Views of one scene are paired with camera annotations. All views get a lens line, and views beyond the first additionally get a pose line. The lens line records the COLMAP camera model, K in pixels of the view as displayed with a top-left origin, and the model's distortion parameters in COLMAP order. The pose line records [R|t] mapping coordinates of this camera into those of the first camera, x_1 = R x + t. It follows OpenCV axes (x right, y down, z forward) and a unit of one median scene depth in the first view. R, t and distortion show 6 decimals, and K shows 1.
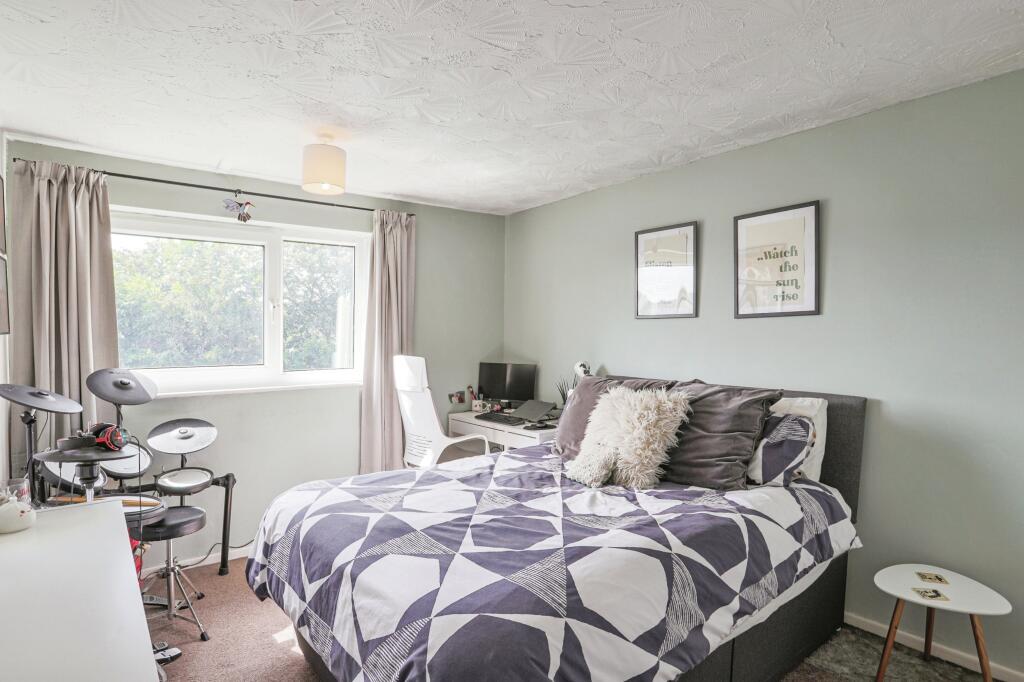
lens RADIAL K [[551.8, 0, 513.4], [0, 551.8, 333.9], [0, 0, 1]] dist [-0.024493, 0.000470]
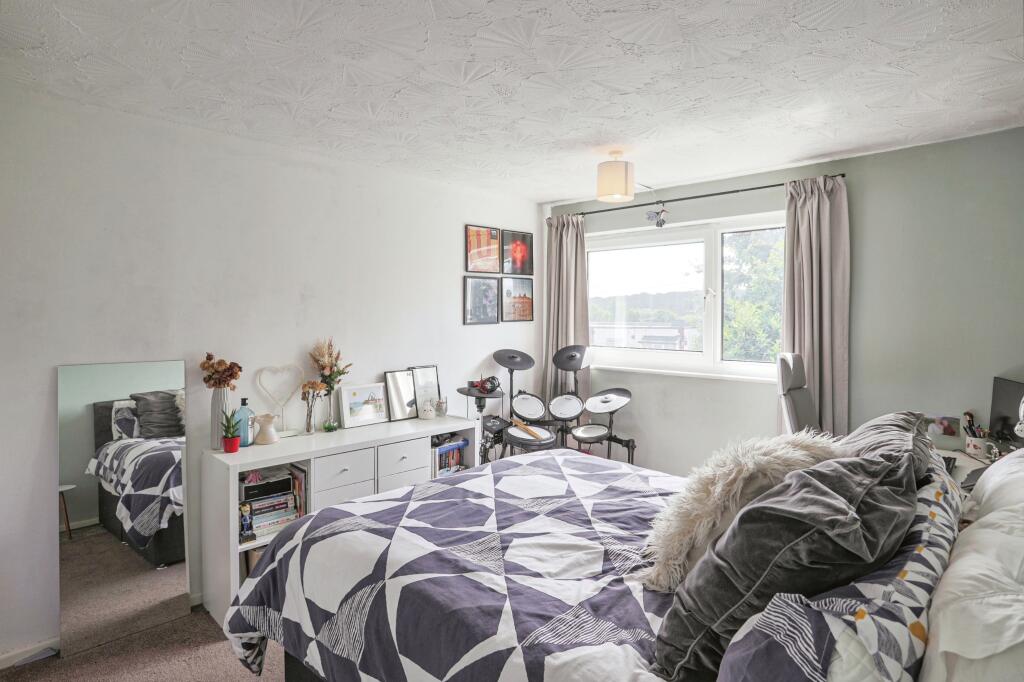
lens RADIAL K [[540.2, 0, 513.0], [0, 540.2, 293.8], [0, 0, 1]] dist [-0.034088, 0.000074]
pose [[0.127417, -0.023868, -0.991562, 0.919705], [-0.003947, 0.999690, -0.024571, -0.049719], [0.991841, 0.007045, 0.127284, 0.819134]]
